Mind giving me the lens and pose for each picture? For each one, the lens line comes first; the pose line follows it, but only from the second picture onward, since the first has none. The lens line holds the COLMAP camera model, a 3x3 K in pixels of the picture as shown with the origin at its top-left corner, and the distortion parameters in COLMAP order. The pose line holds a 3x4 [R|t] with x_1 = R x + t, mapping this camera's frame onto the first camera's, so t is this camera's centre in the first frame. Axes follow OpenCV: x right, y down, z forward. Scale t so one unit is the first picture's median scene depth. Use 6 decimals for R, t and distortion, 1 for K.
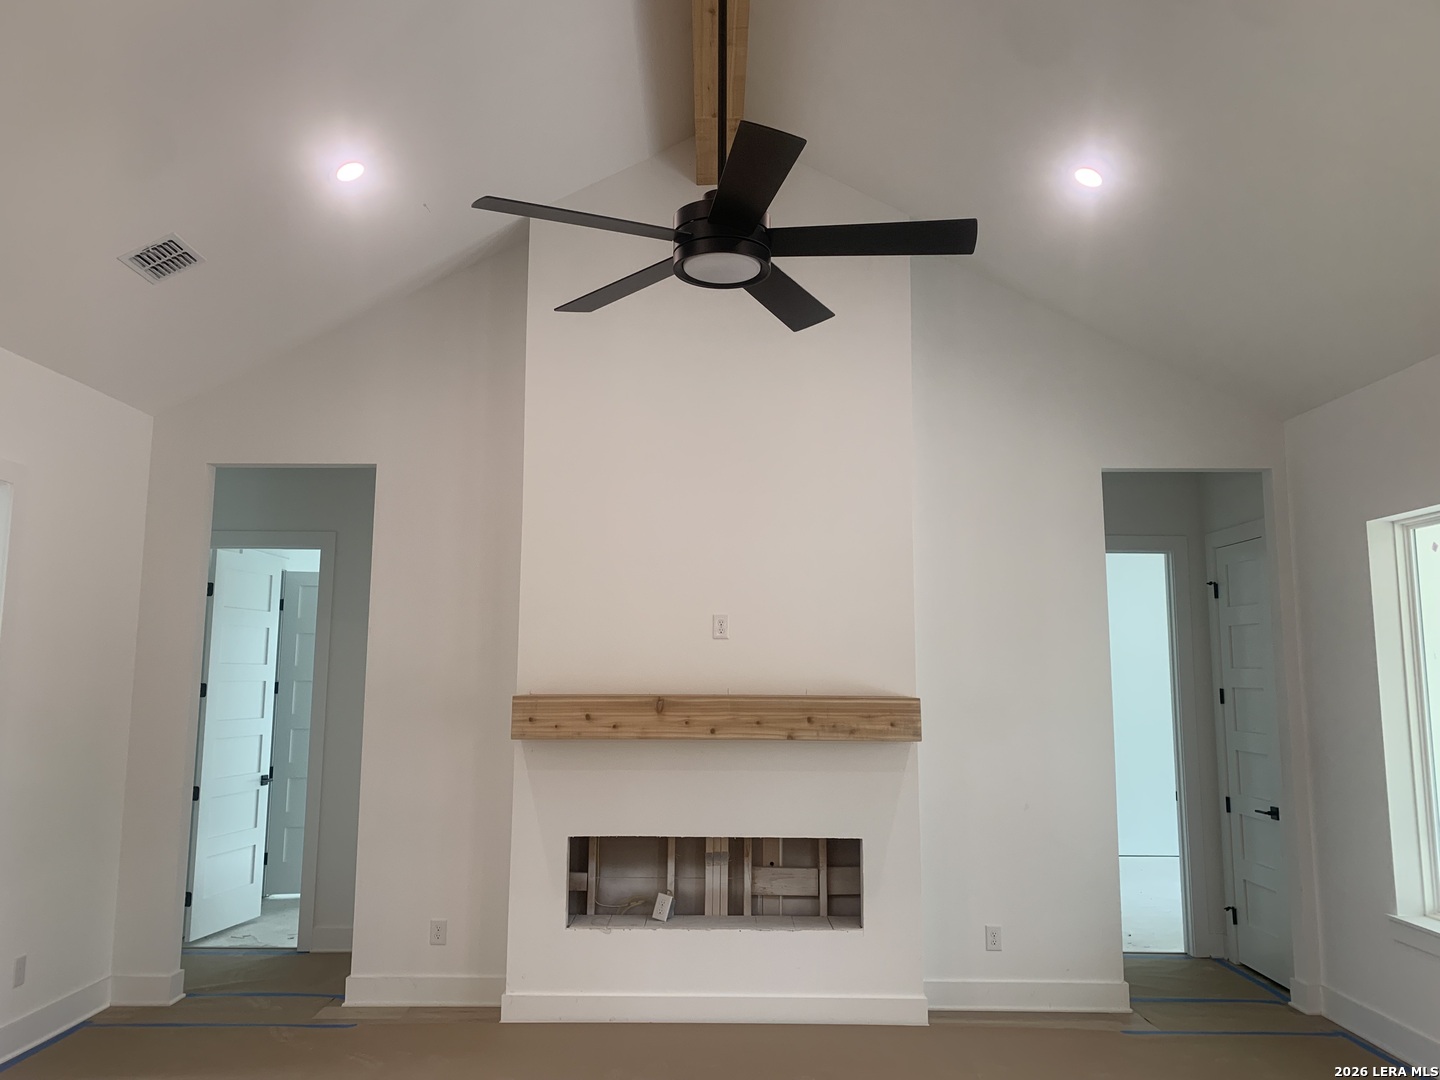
lens RADIAL K [[1106.4, 0, 719.0], [0, 1106.4, 527.4], [0, 0, 1]] dist [0.065361, -0.083900]
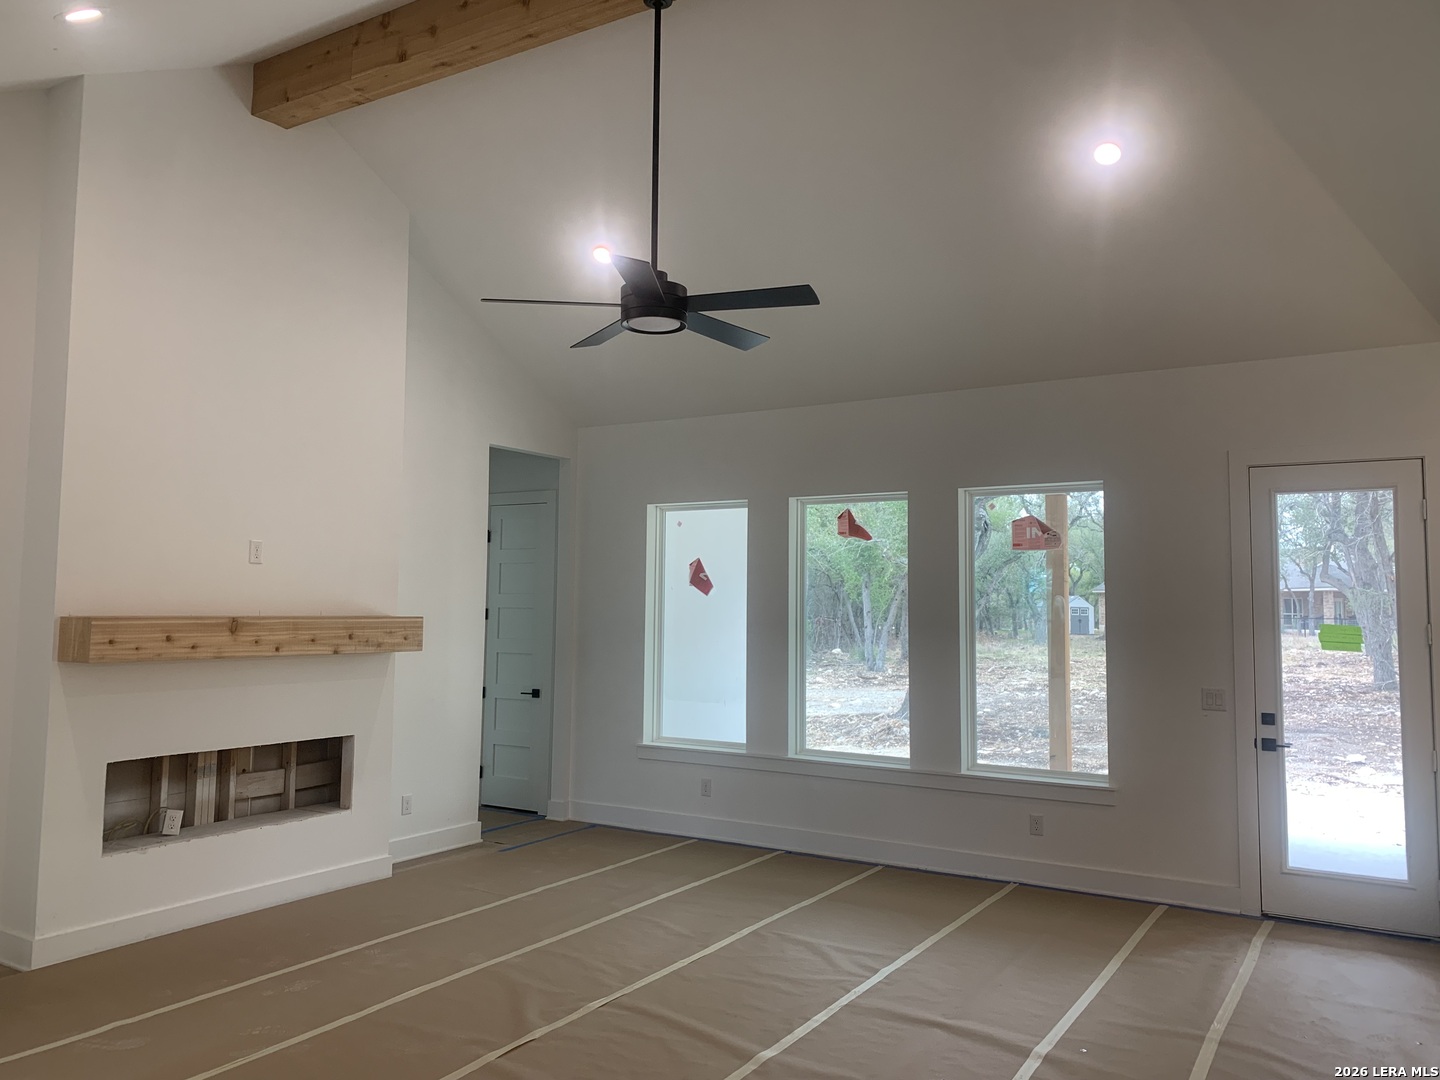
lens RADIAL K [[1106.4, 0, 719.0], [0, 1106.4, 527.4], [0, 0, 1]] dist [0.065361, -0.083900]
pose [[0.537777, 0.062768, 0.840747, -0.689595], [-0.120471, 0.992712, 0.002946, 0.010046], [-0.834435, -0.102870, 0.541420, 0.056983]]
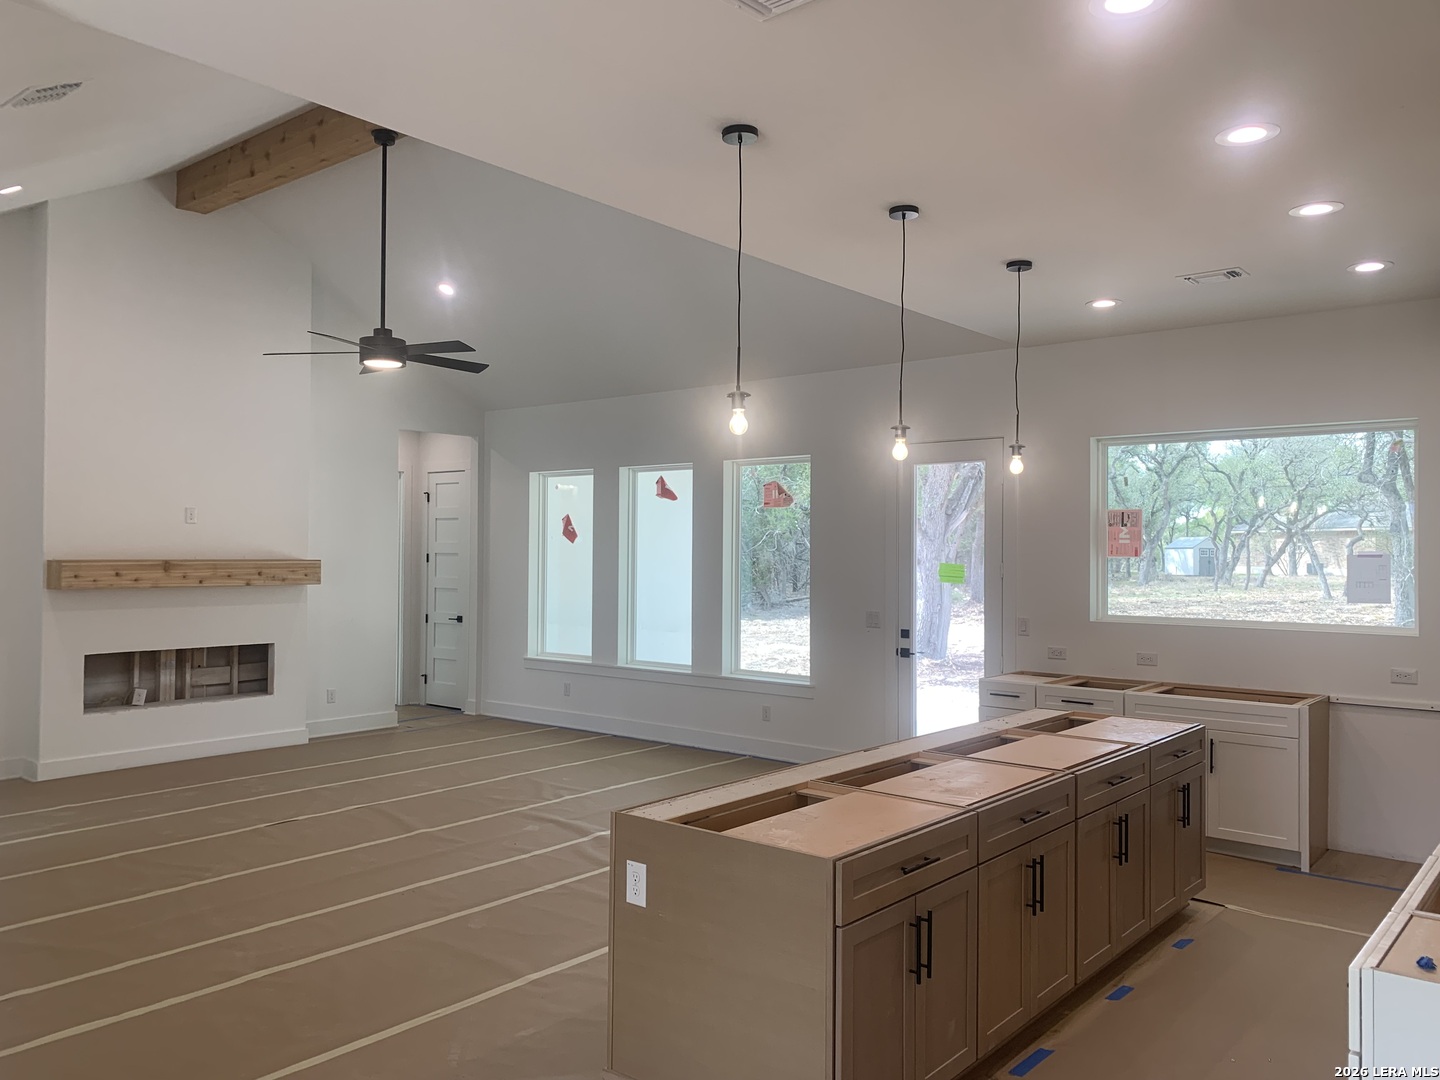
lens RADIAL K [[1089.1, 0, 720.0], [0, 1089.1, 540.0], [0, 0, 1]] dist [0.083033, -0.138621]
pose [[0.642431, 0.007098, 0.766311, -0.727399], [-0.106604, 0.991063, 0.080190, -0.080583], [-0.758893, -0.133208, 0.637446, -0.556686]]
